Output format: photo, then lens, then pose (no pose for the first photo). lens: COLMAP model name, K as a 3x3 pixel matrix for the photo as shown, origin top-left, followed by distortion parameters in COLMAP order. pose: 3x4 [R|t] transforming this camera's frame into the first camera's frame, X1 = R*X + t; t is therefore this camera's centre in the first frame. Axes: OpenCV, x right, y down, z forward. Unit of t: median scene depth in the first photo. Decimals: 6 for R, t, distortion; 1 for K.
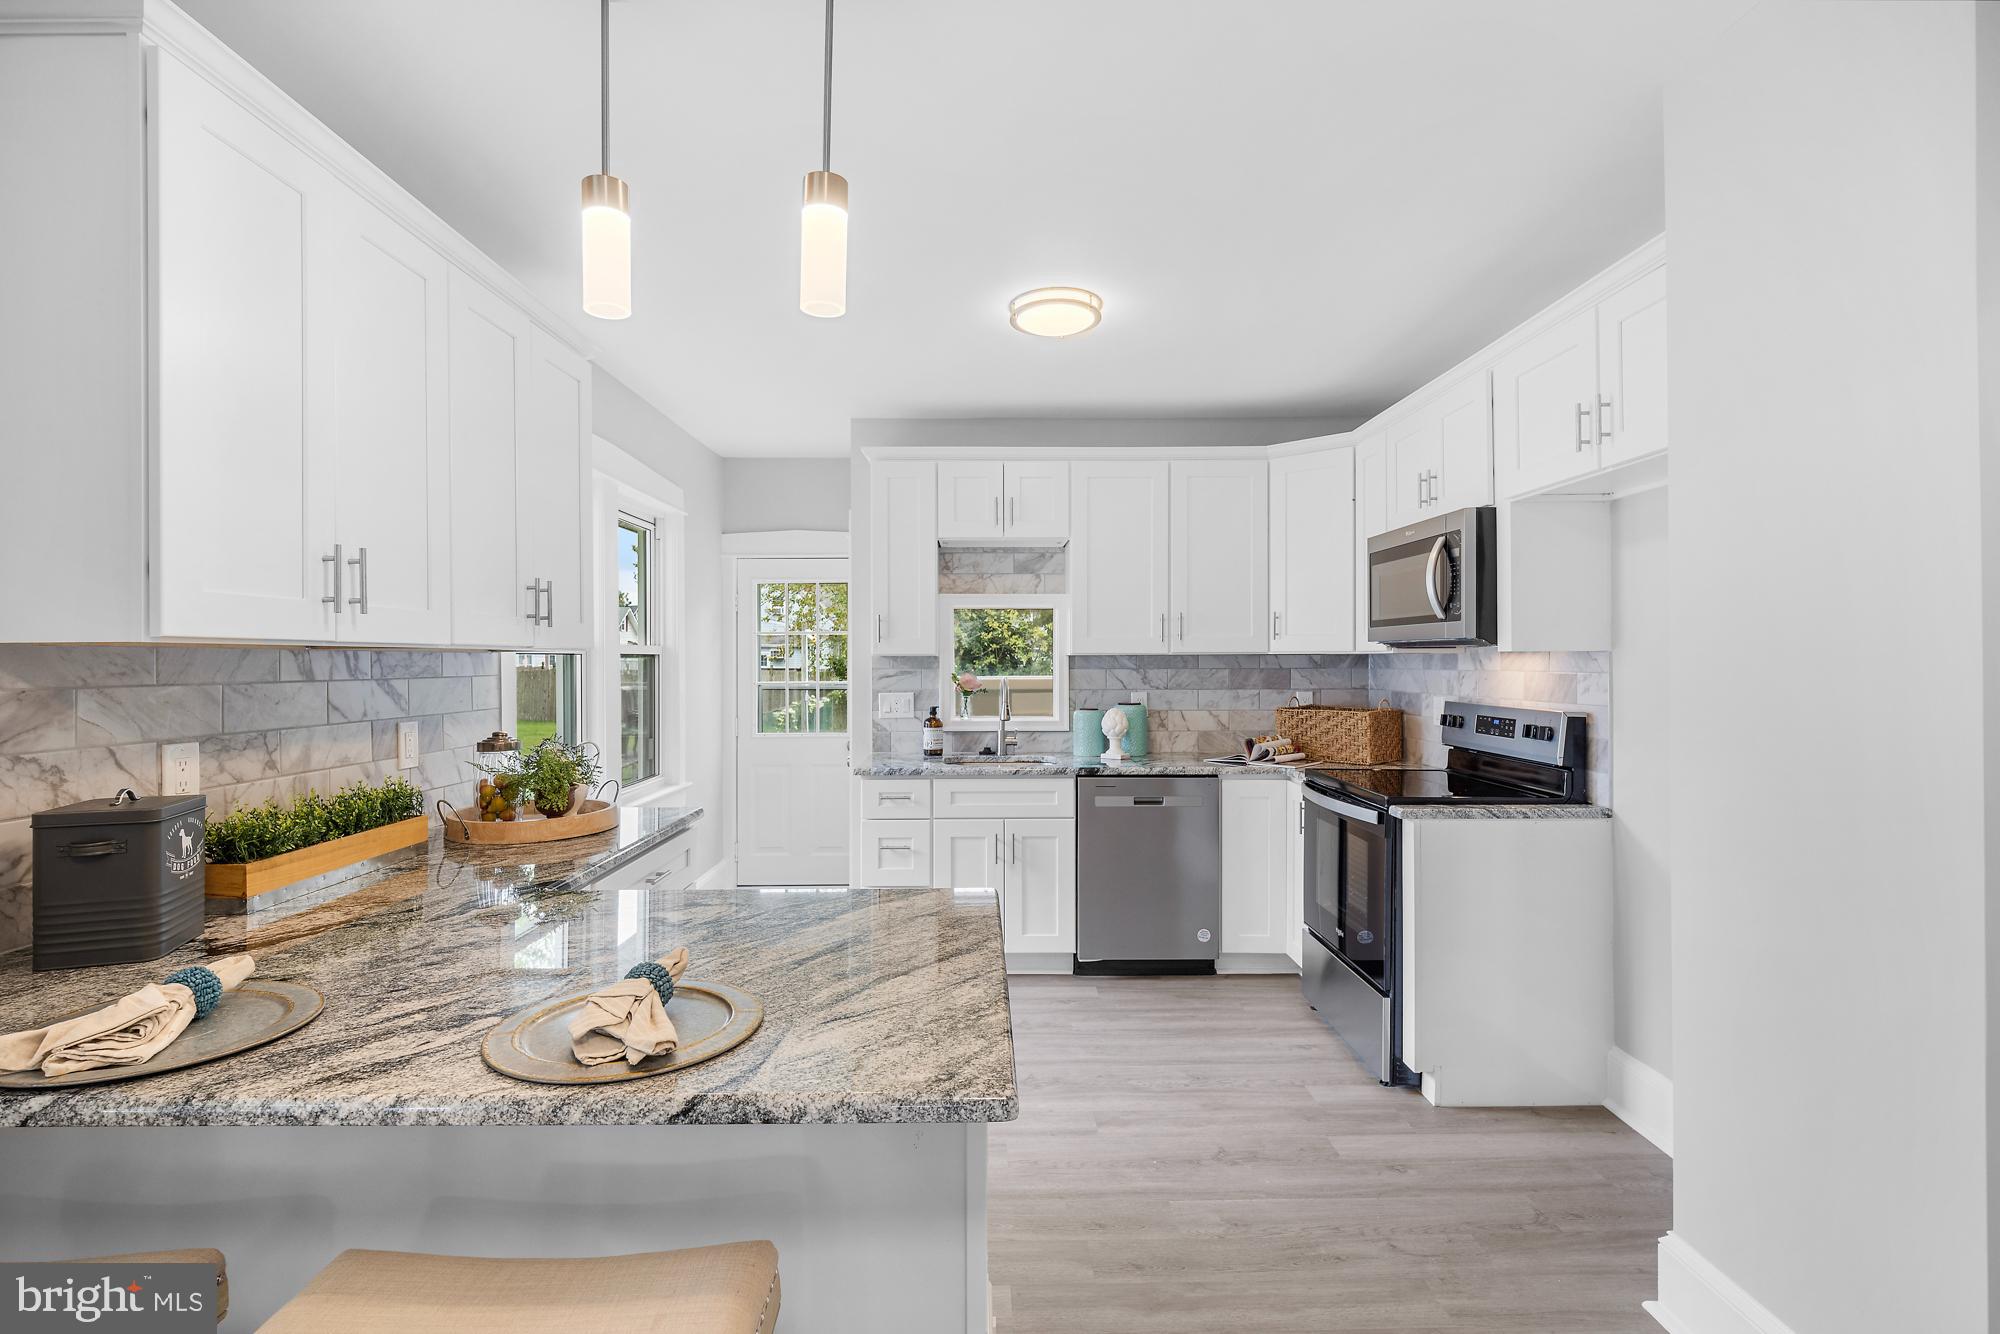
lens RADIAL K [[932.9, 0, 984.5], [0, 932.9, 653.9], [0, 0, 1]] dist [0.004306, -0.005431]
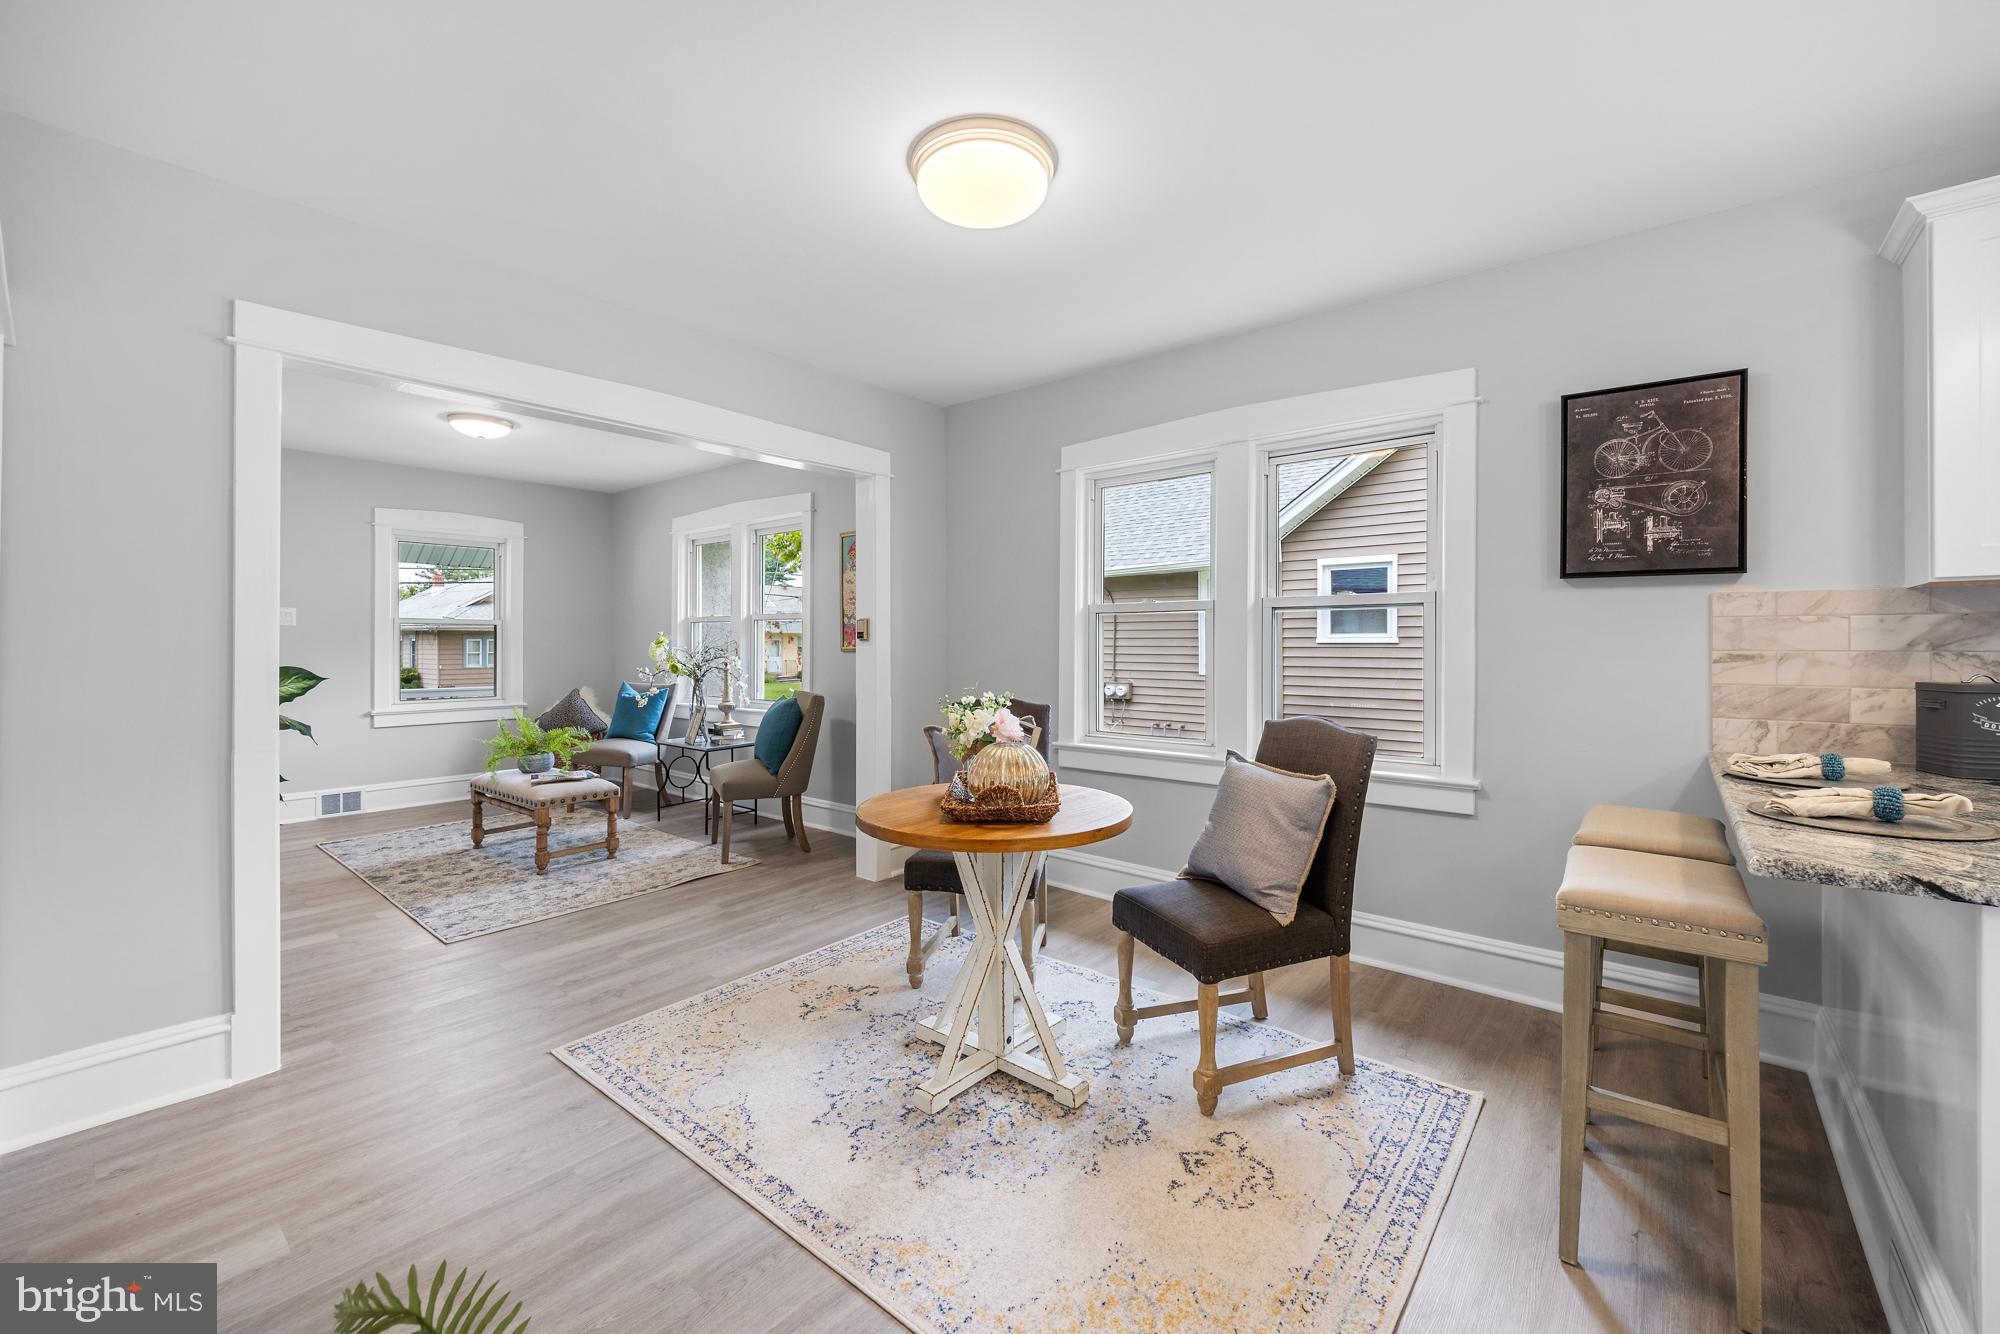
lens RADIAL K [[806.2, 0, 1005.5], [0, 806.2, 639.4], [0, 0, 1]] dist [0.000481, 0.000480]
pose [[-0.643905, 0.001136, -0.765105, 0.451410], [0.009736, 0.999930, -0.006709, 0.029723], [0.765044, -0.011769, -0.643871, 0.234191]]
